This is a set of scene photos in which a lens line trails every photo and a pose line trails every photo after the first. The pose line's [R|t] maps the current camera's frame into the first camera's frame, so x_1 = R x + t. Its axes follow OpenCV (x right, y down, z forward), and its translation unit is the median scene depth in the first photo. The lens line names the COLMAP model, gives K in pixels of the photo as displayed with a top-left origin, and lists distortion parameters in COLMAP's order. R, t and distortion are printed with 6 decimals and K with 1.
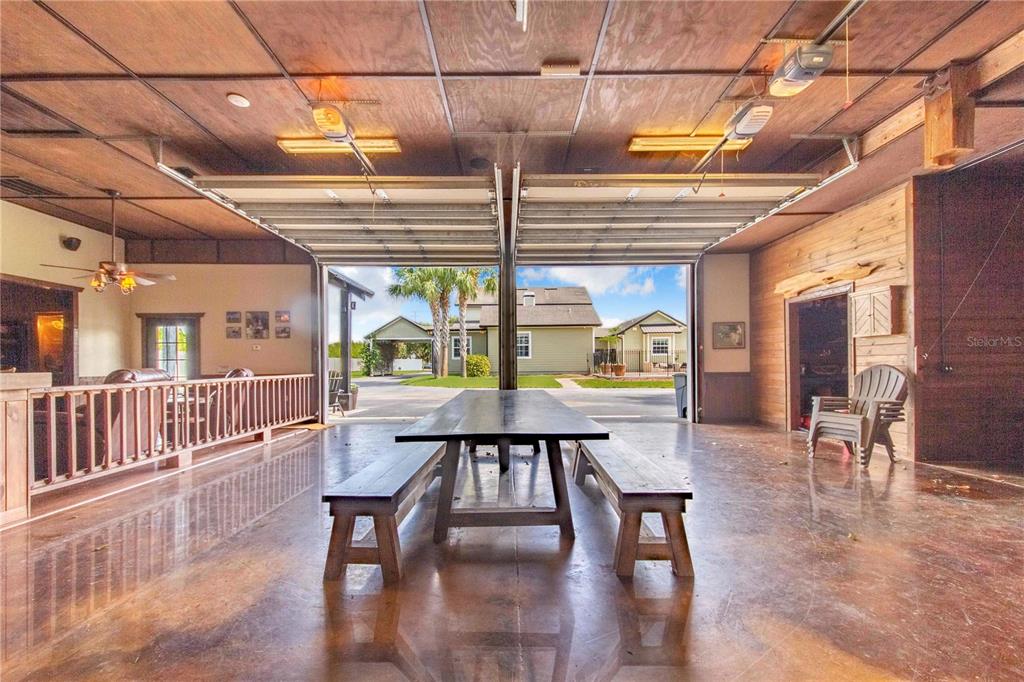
lens RADIAL K [[404.1, 0, 511.6], [0, 404.1, 363.3], [0, 0, 1]] dist [0.001092, 0.000038]
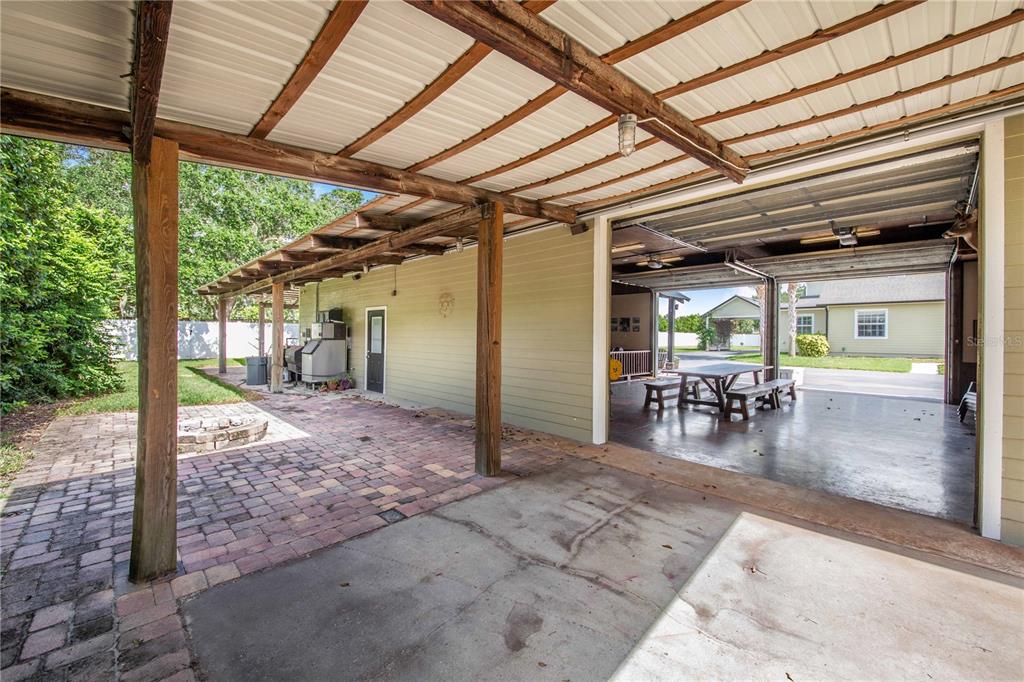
lens RADIAL K [[404.5, 0, 512.0], [0, 404.5, 341.0], [0, 0, 1]] dist [0.000446, 0.000033]
pose [[0.690131, 0.023729, -0.723296, 0.455868], [-0.014122, 0.999714, 0.019323, -0.047530], [0.723547, -0.003121, 0.690268, -0.820585]]
